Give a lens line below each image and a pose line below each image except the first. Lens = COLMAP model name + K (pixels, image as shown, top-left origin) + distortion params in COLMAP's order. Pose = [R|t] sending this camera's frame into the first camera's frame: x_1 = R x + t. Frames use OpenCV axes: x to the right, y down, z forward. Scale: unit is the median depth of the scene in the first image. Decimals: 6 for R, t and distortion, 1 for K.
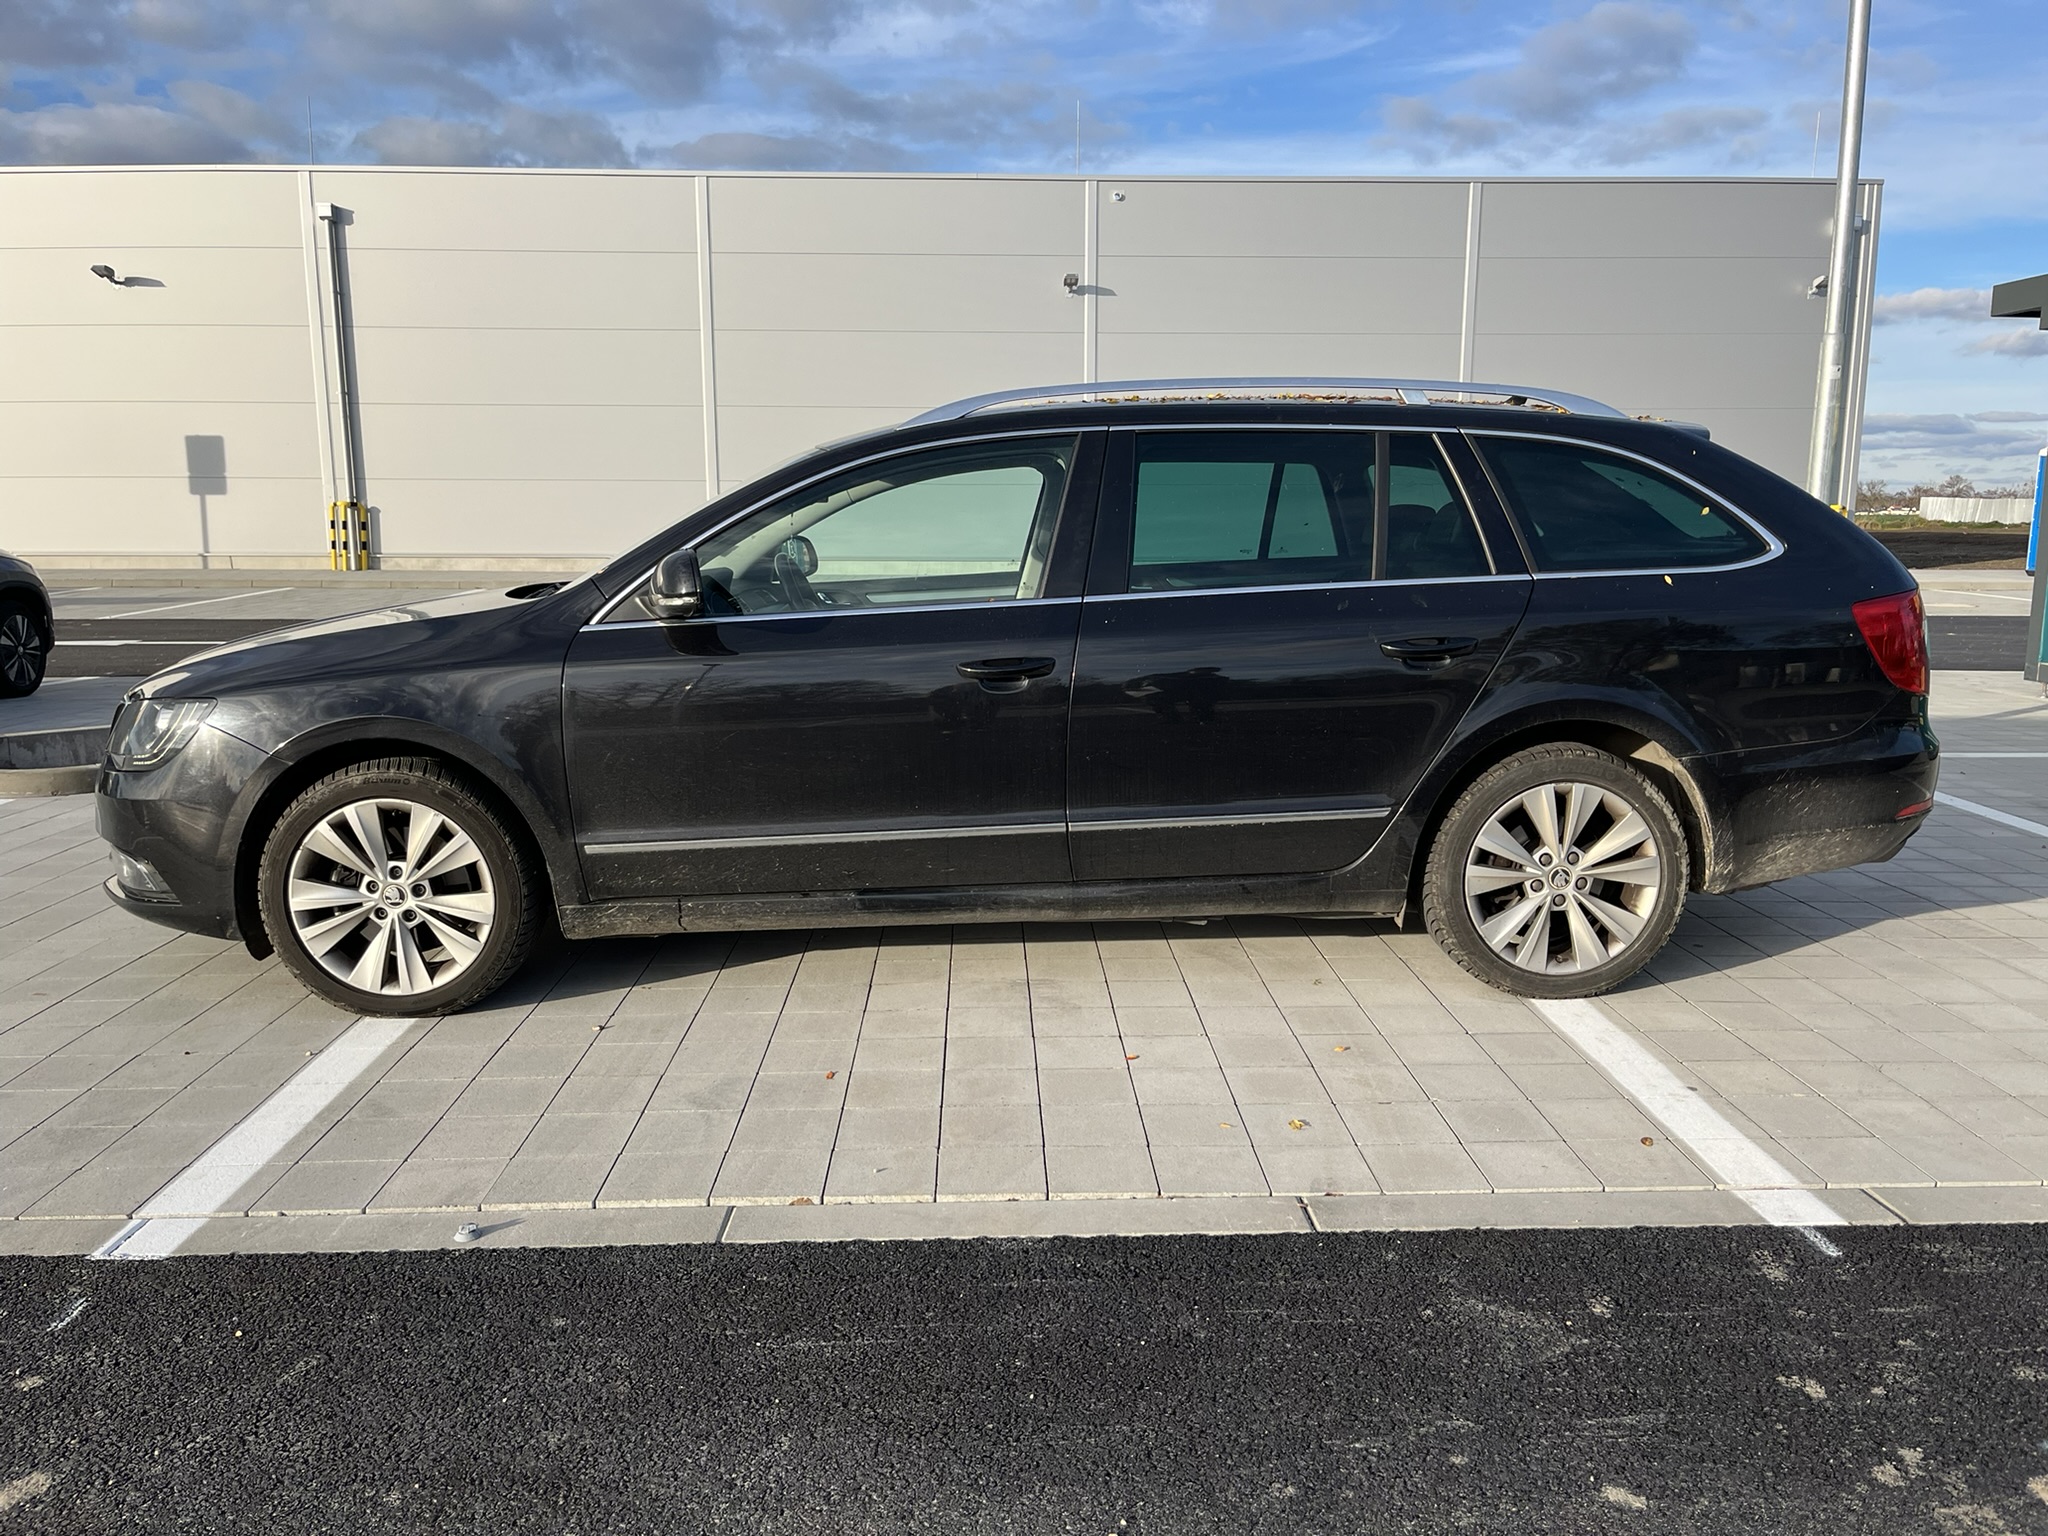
lens RADIAL K [[1559.0, 0, 1016.9], [0, 1559.0, 777.1], [0, 0, 1]] dist [0.066112, -0.103014]
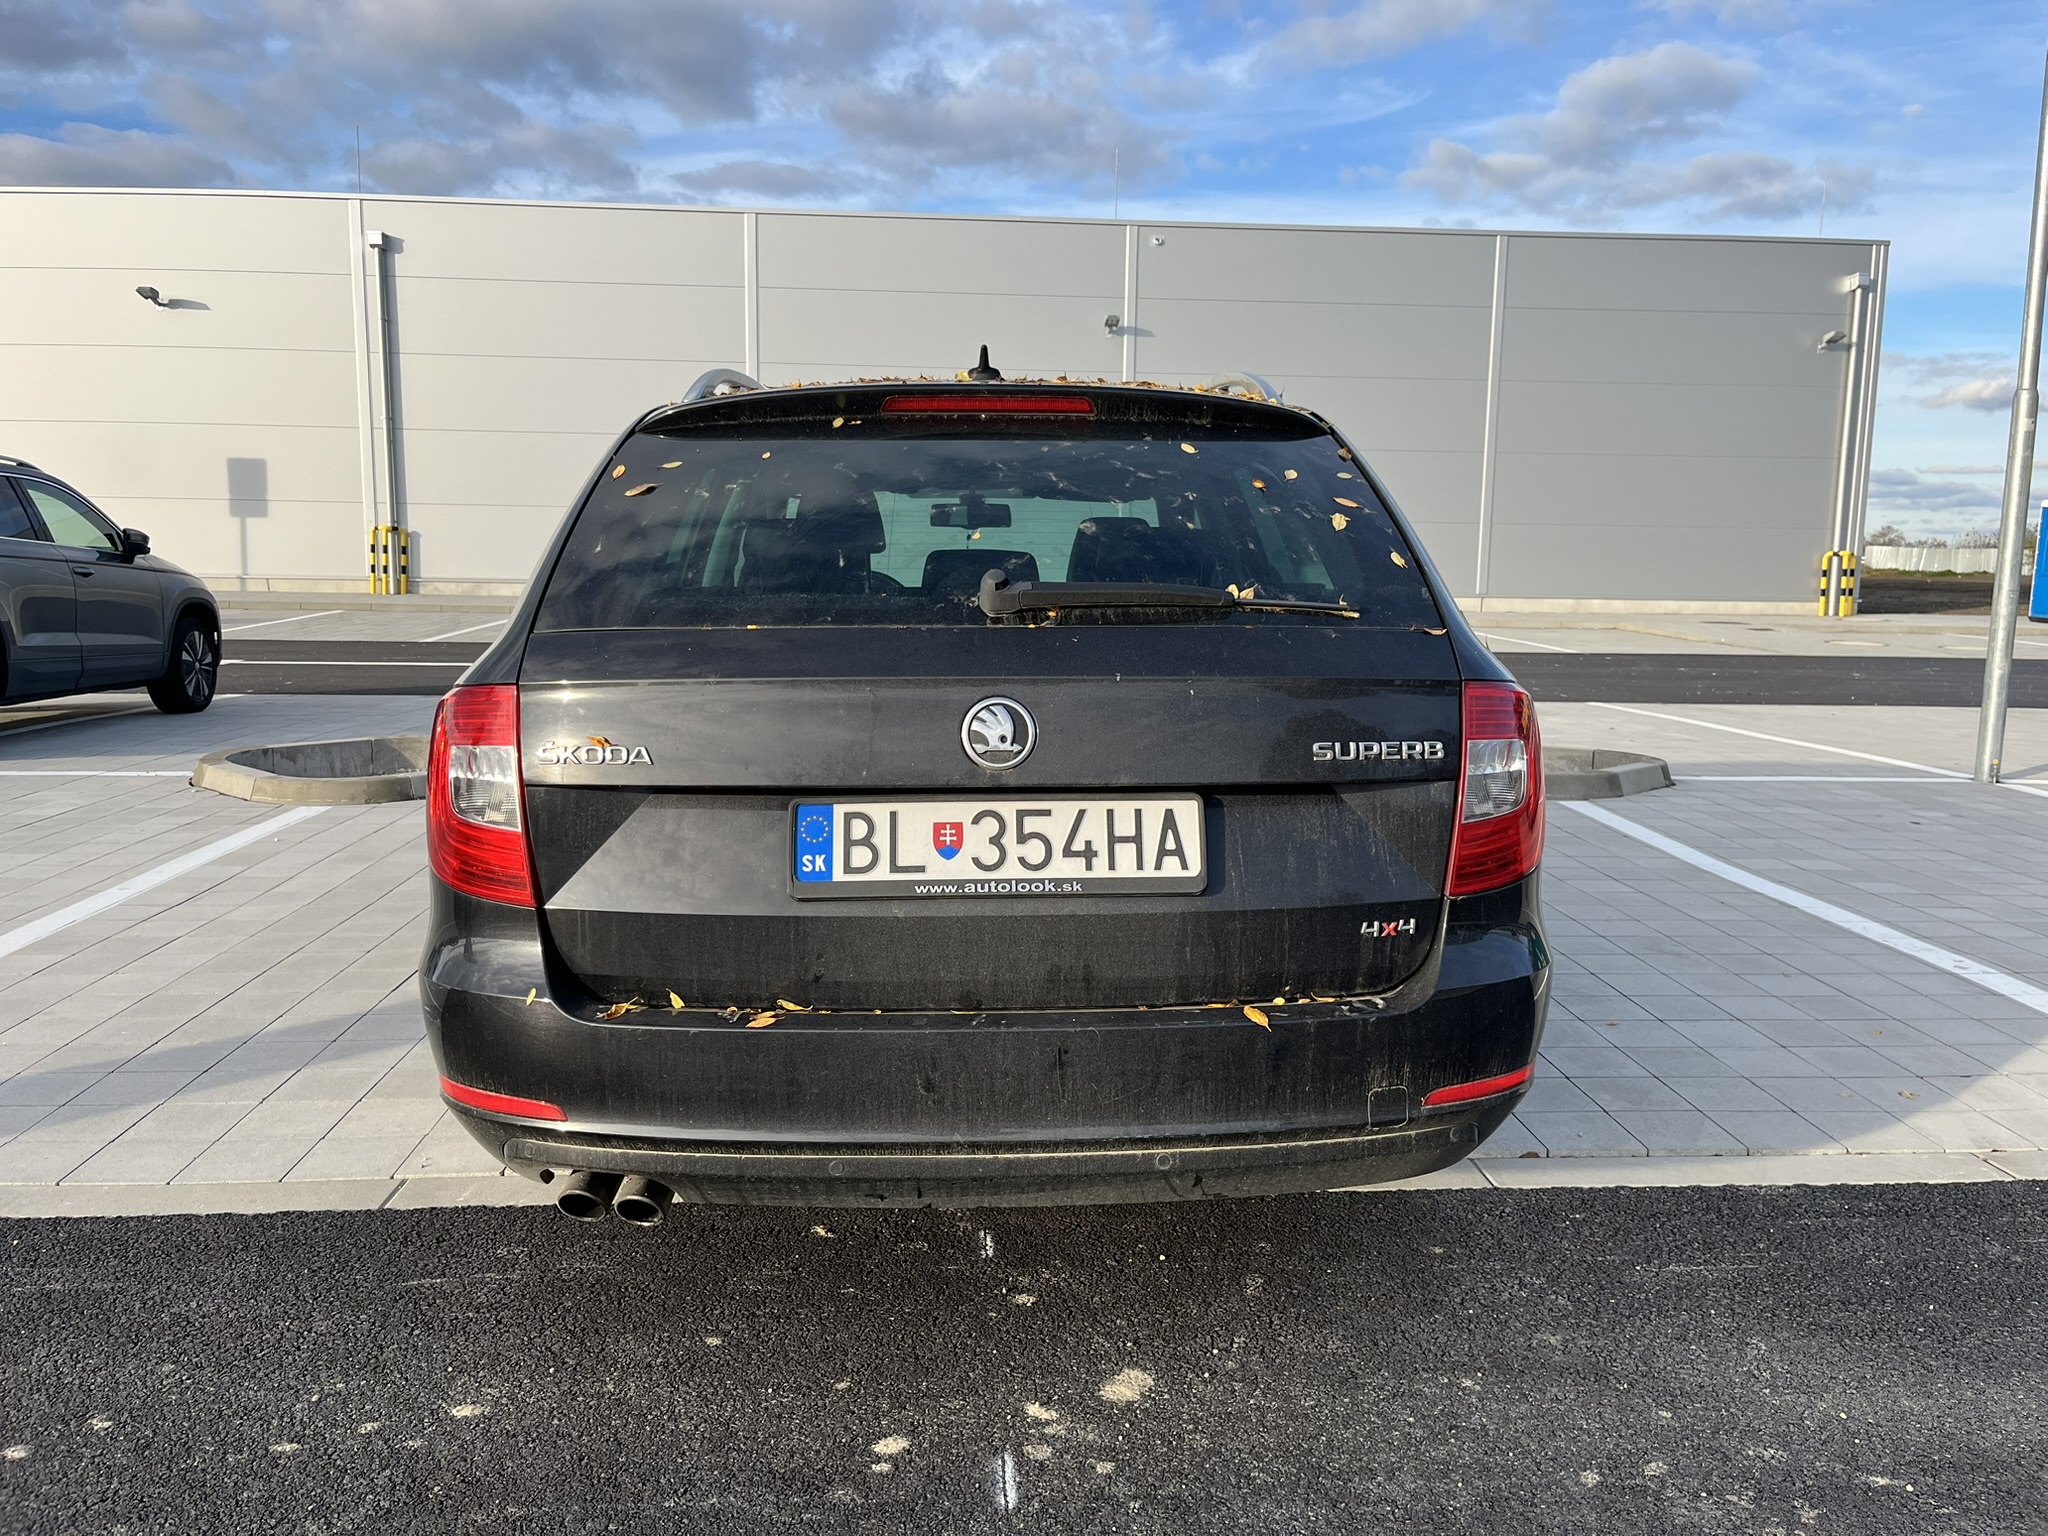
lens RADIAL K [[1557.8, 0, 1028.0], [0, 1557.8, 764.6], [0, 0, 1]] dist [0.058346, -0.088292]
pose [[0.999315, 0.009871, 0.035660, -0.479483], [-0.008808, 0.999516, -0.029826, 0.029262], [-0.035938, 0.029492, 0.998919, -0.086436]]
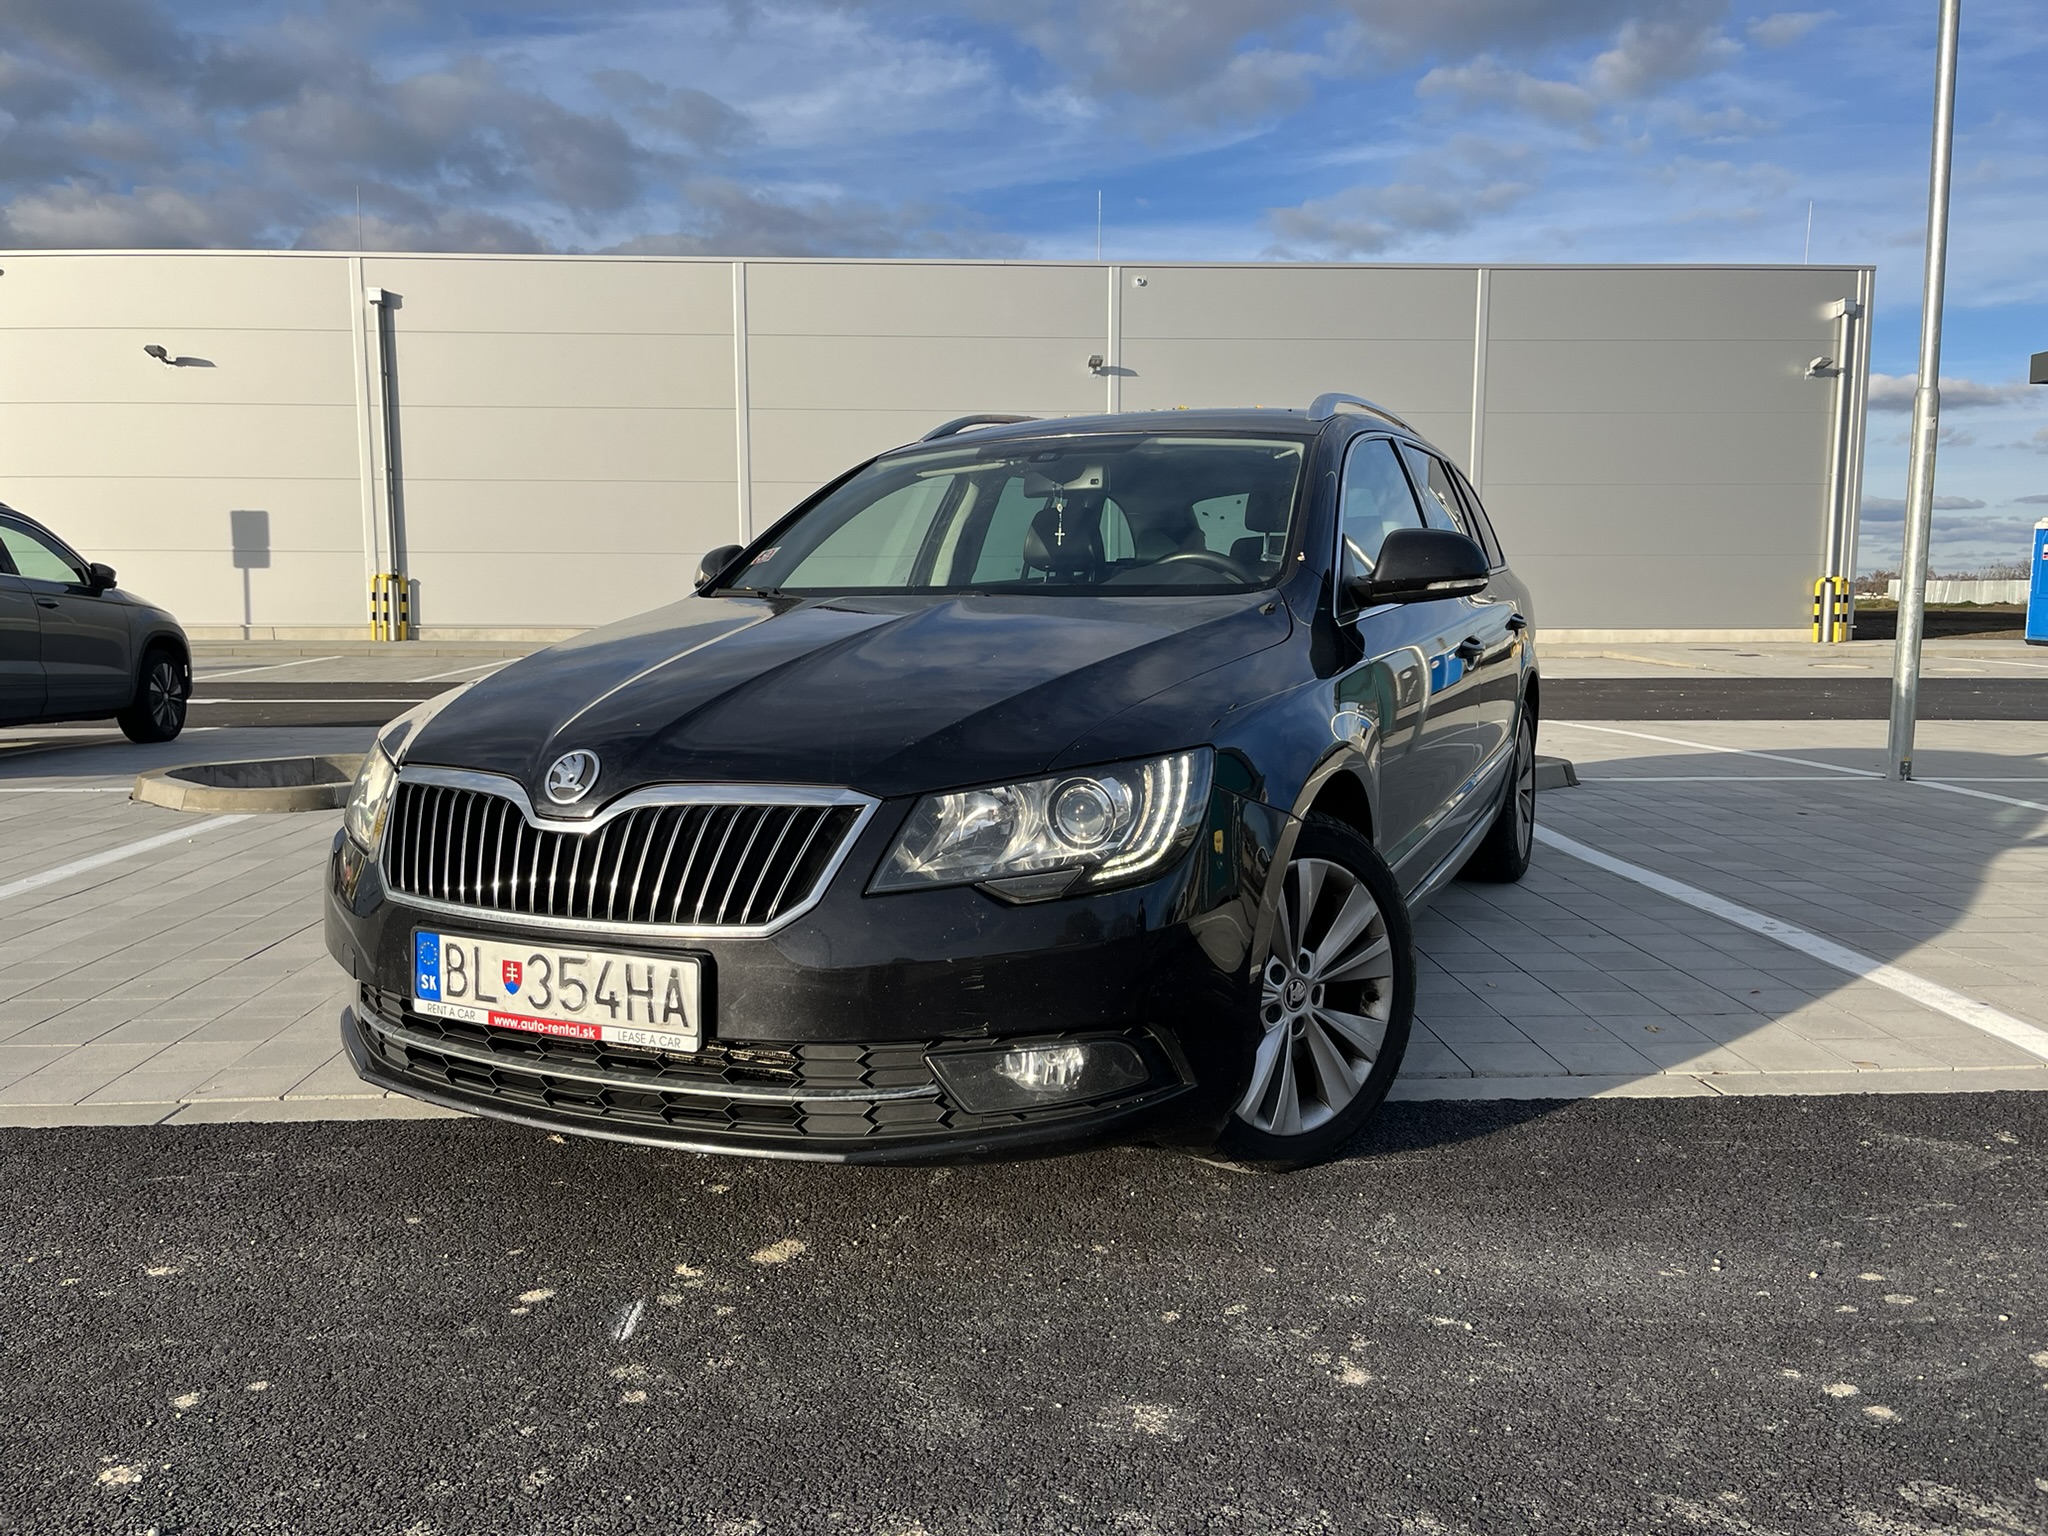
lens RADIAL K [[1558.2, 0, 1003.1], [0, 1558.2, 777.0], [0, 0, 1]] dist [0.052092, -0.073027]
pose [[0.999975, -0.001096, 0.007025, -0.302241], [0.001461, 0.998635, -0.052207, 0.098178], [-0.006959, 0.052216, 0.998612, -0.144855]]
